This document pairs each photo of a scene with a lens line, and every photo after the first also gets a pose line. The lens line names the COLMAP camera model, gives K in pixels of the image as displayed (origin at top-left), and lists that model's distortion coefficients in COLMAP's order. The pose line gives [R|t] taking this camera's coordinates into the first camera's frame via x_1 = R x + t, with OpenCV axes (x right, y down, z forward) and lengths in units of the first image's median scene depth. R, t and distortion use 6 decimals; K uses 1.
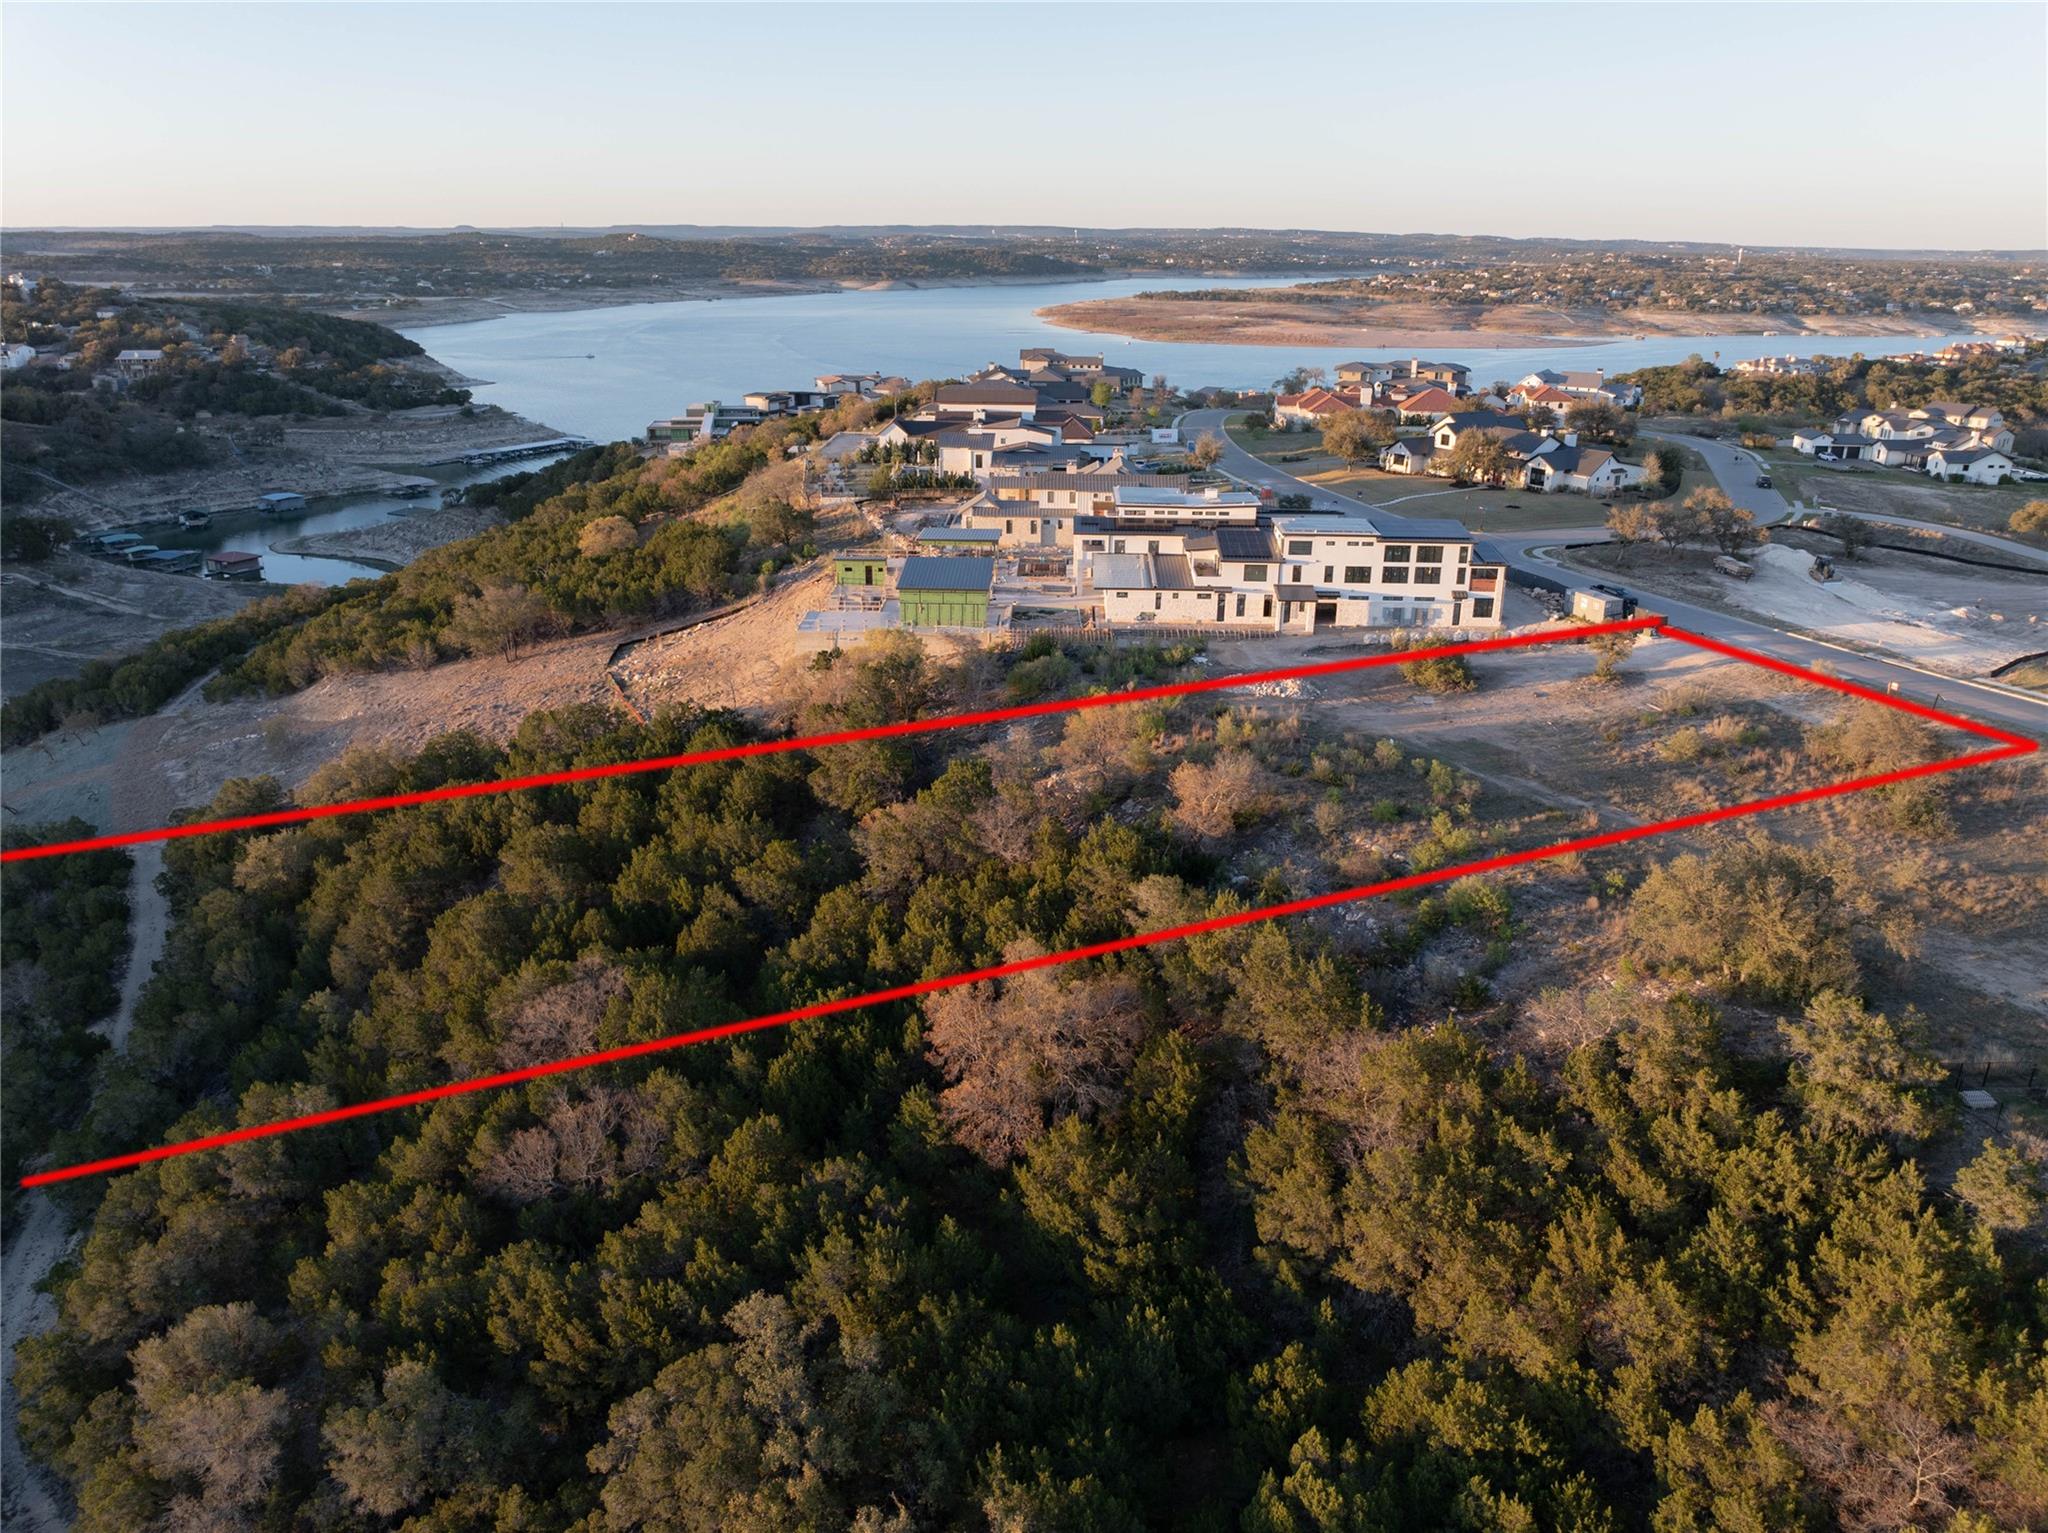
lens RADIAL K [[1438.3, 0, 1028.7], [0, 1438.3, 766.7], [0, 0, 1]] dist [-0.019379, -0.029853]
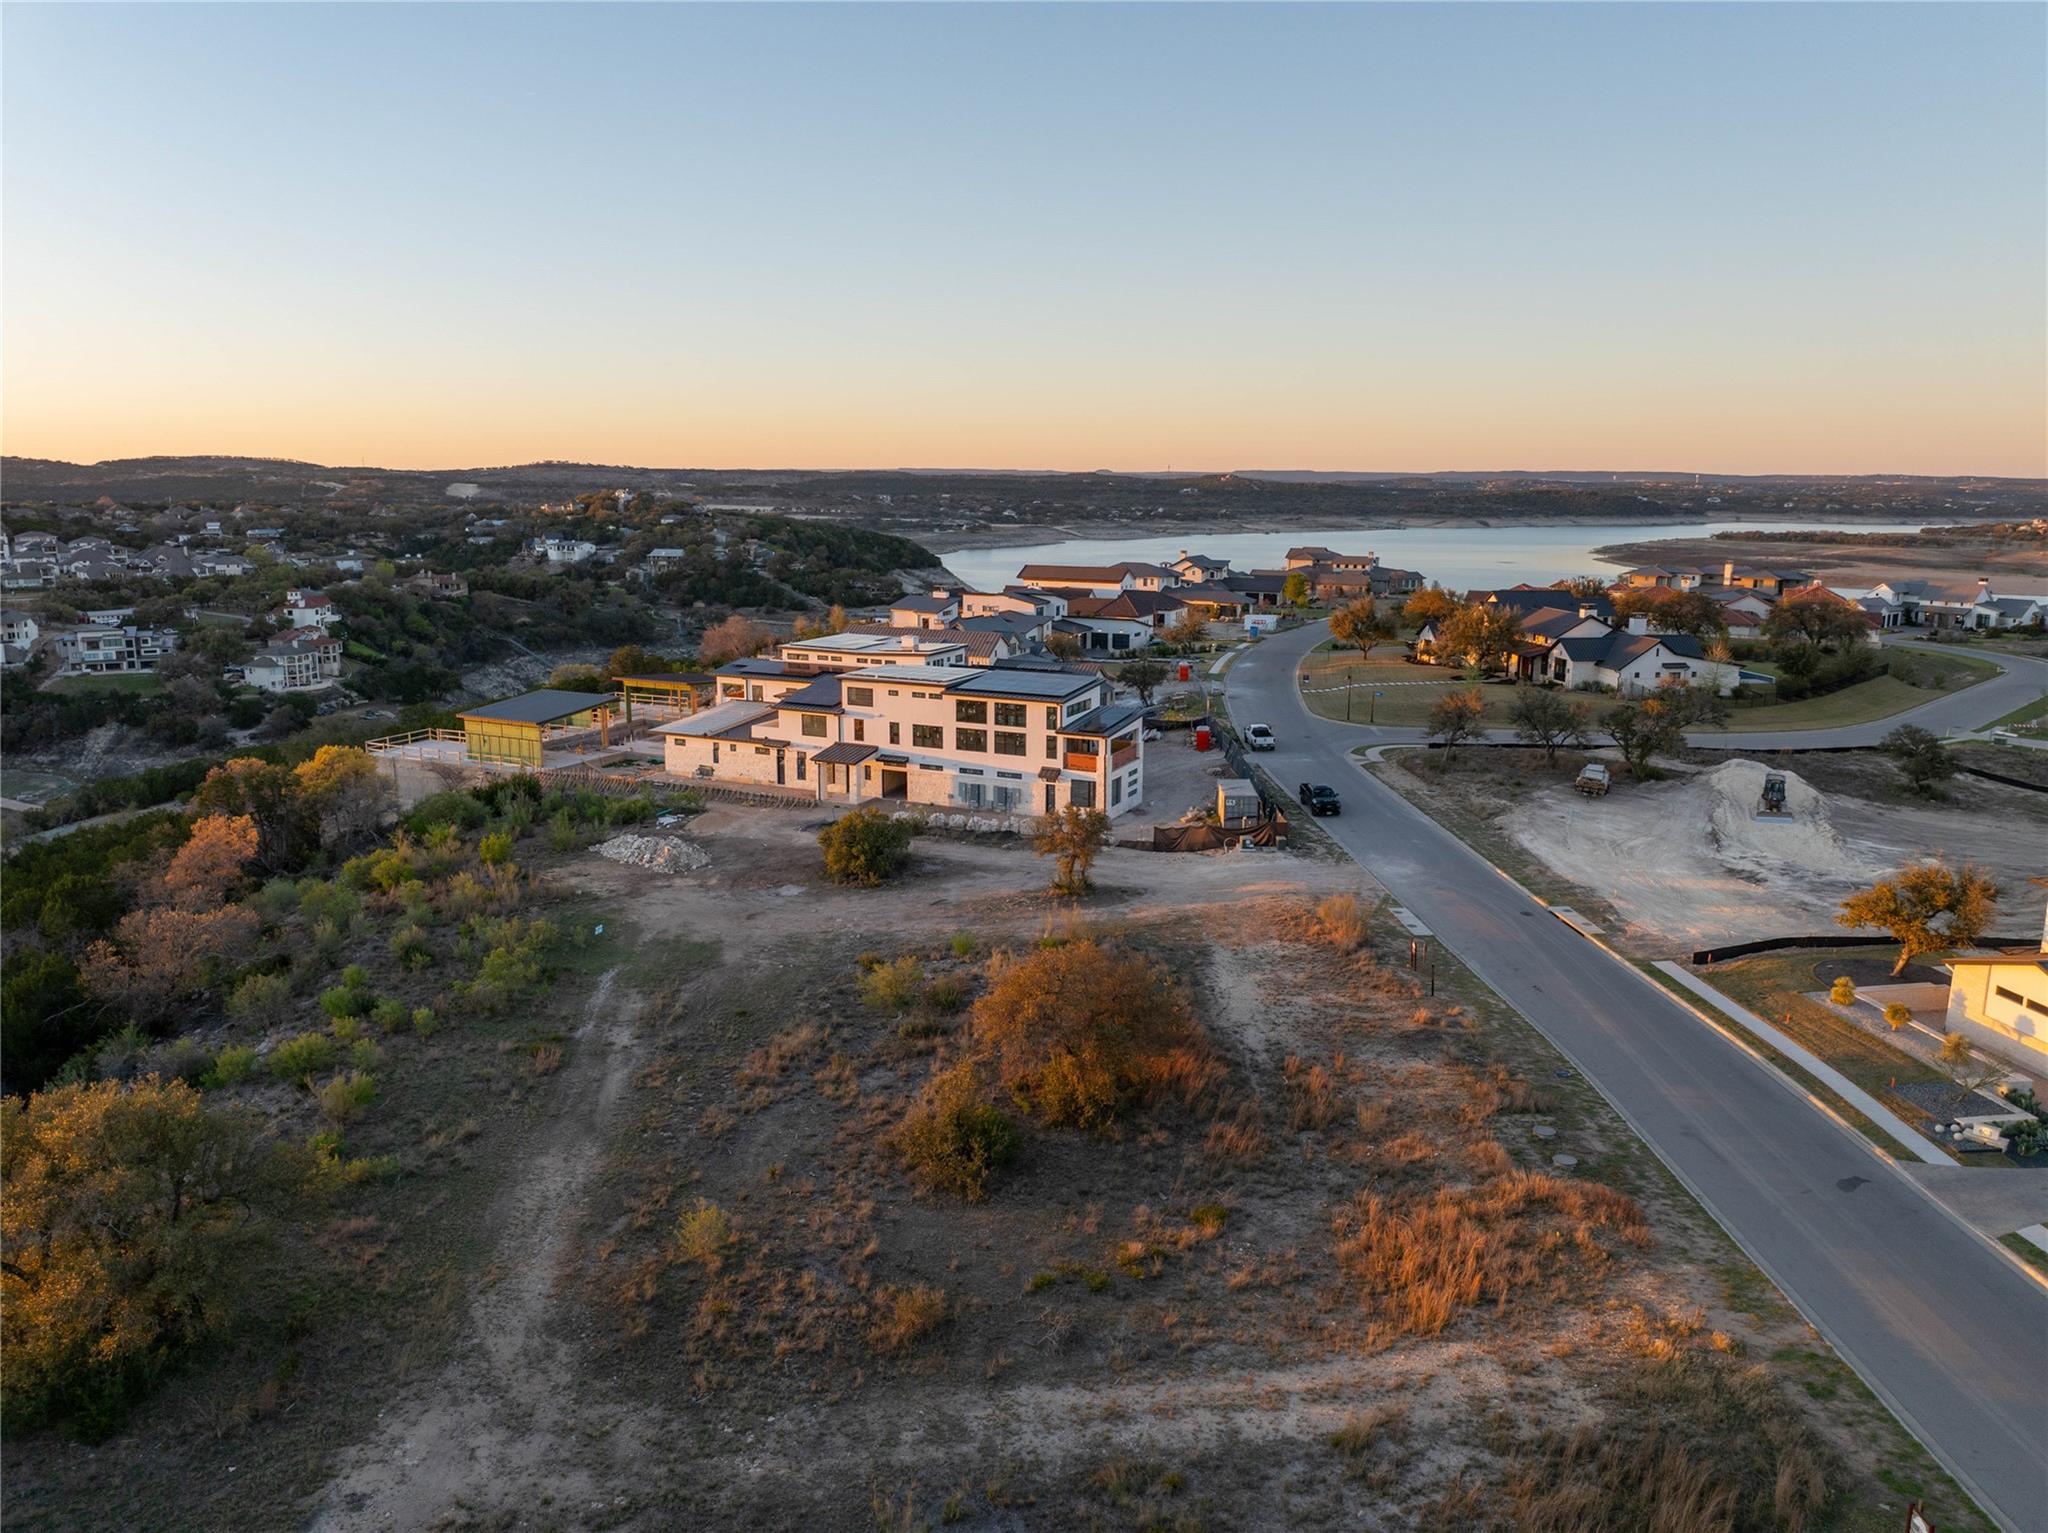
lens RADIAL K [[1436.1, 0, 1028.6], [0, 1436.1, 772.4], [0, 0, 1]] dist [-0.036007, -0.005038]
pose [[0.917628, 0.076868, -0.389937, 0.571364], [-0.135924, 0.982654, -0.126155, -0.026077], [0.373476, 0.168765, 0.912159, 0.327239]]
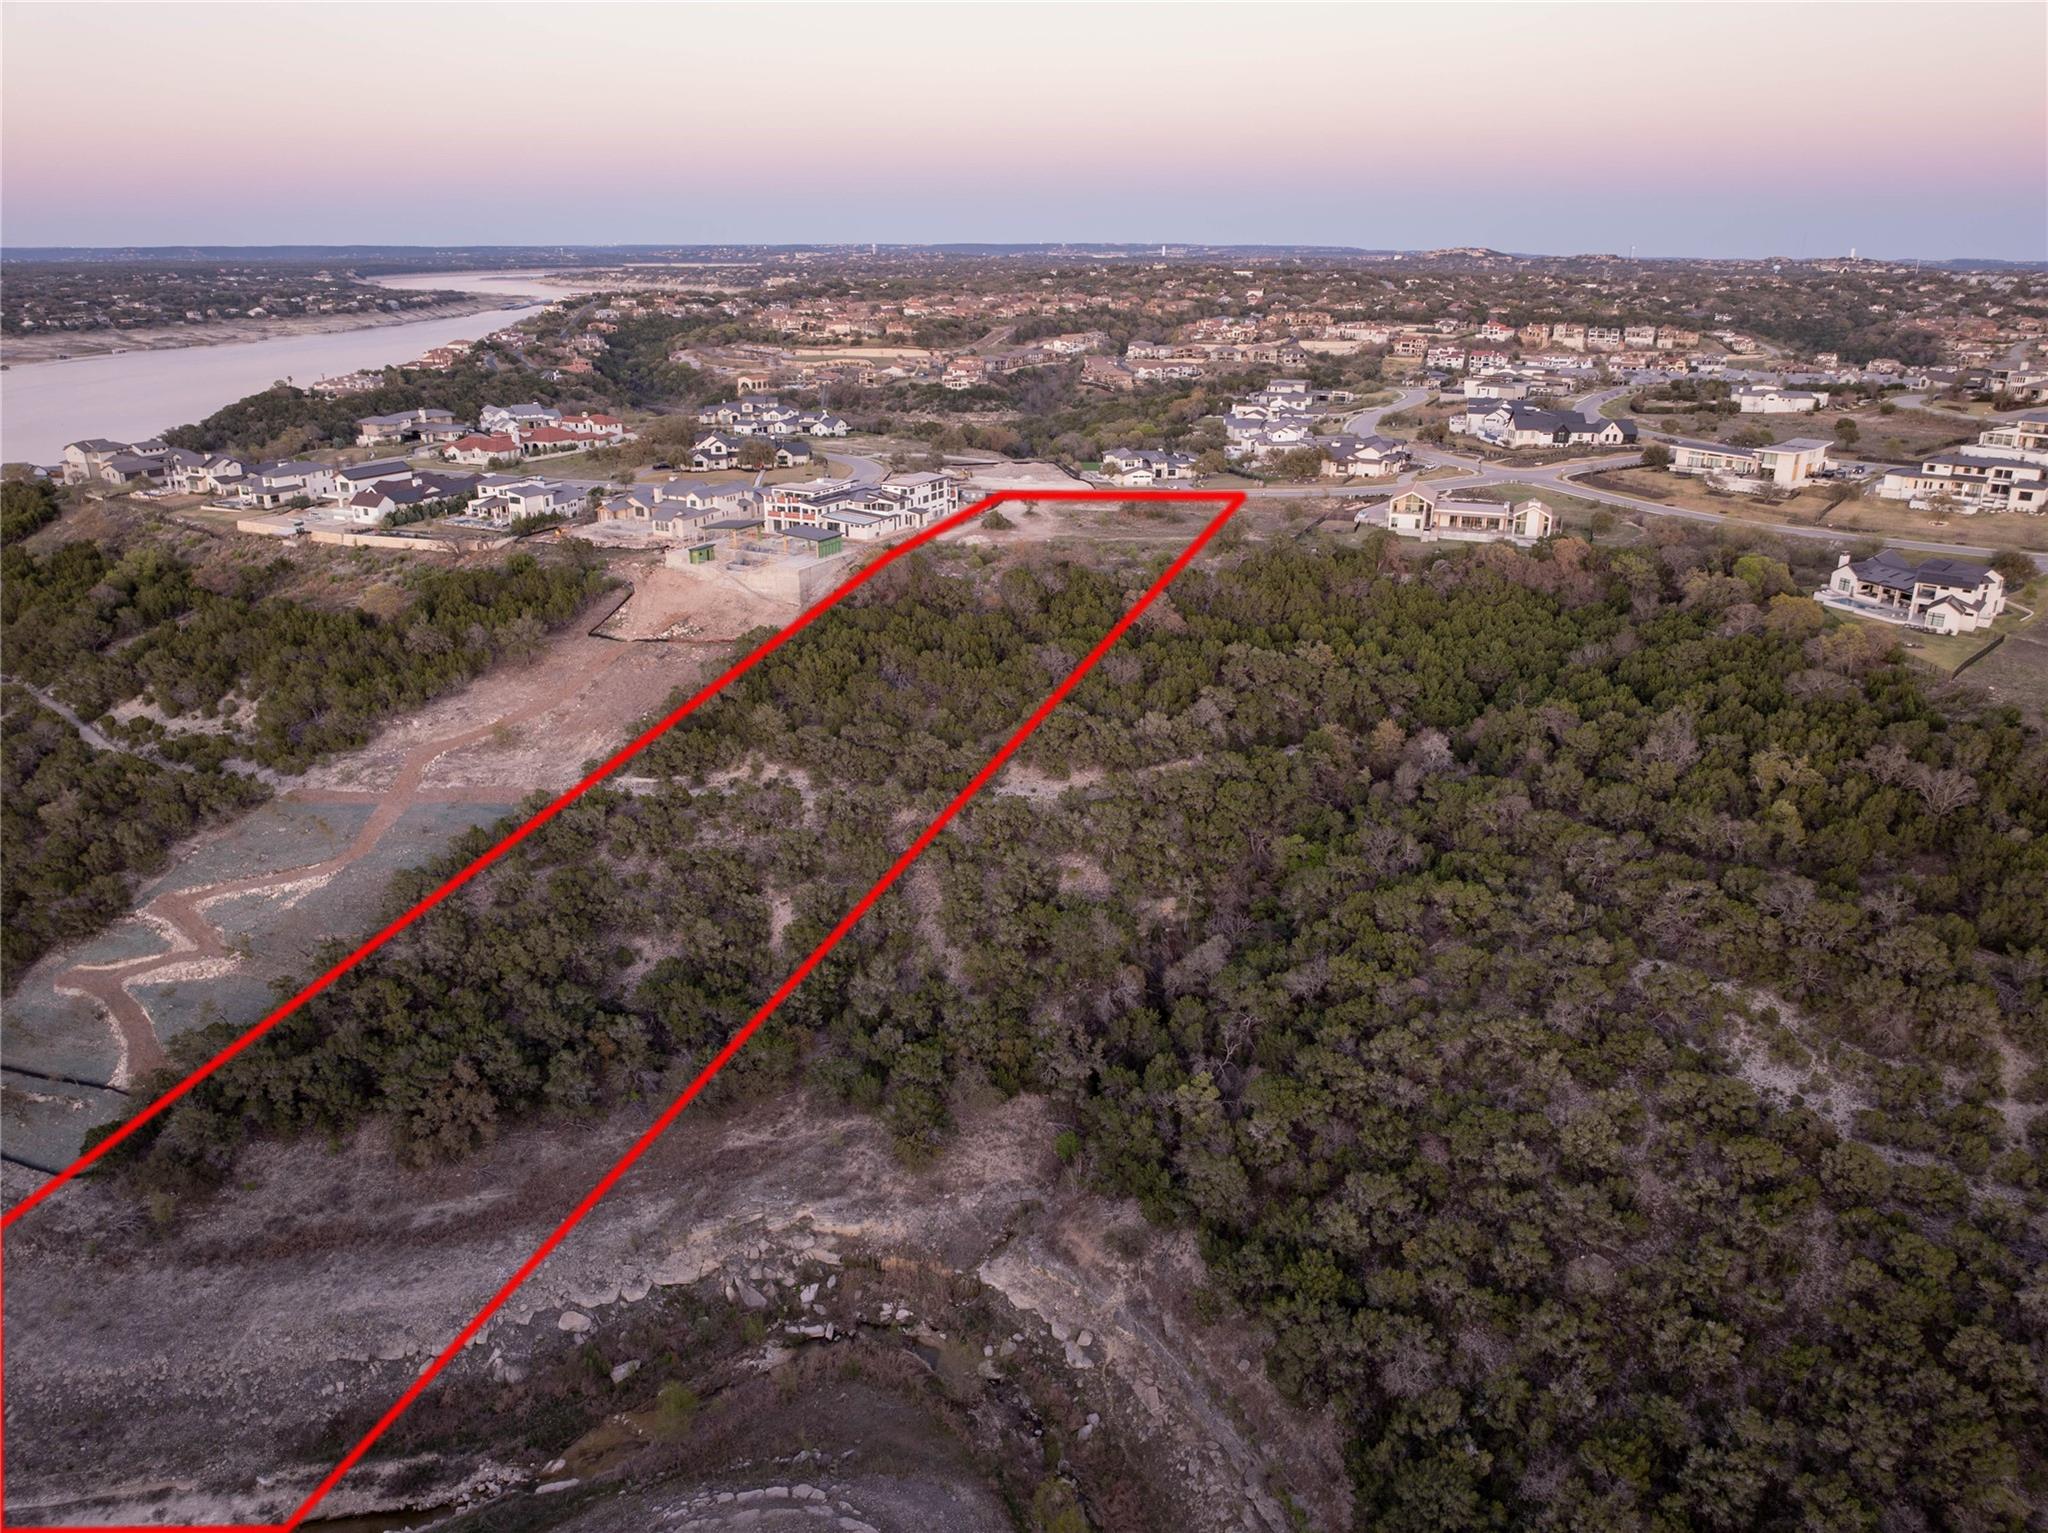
lens RADIAL K [[1409.4, 0, 1001.9], [0, 1409.4, 772.7], [0, 0, 1]] dist [-0.033905, 0.000865]
pose [[0.452932, -0.321951, 0.831385, -1.740154], [0.313110, 0.930563, 0.189777, -0.114127], [-0.834754, 0.174359, 0.522288, -0.215241]]
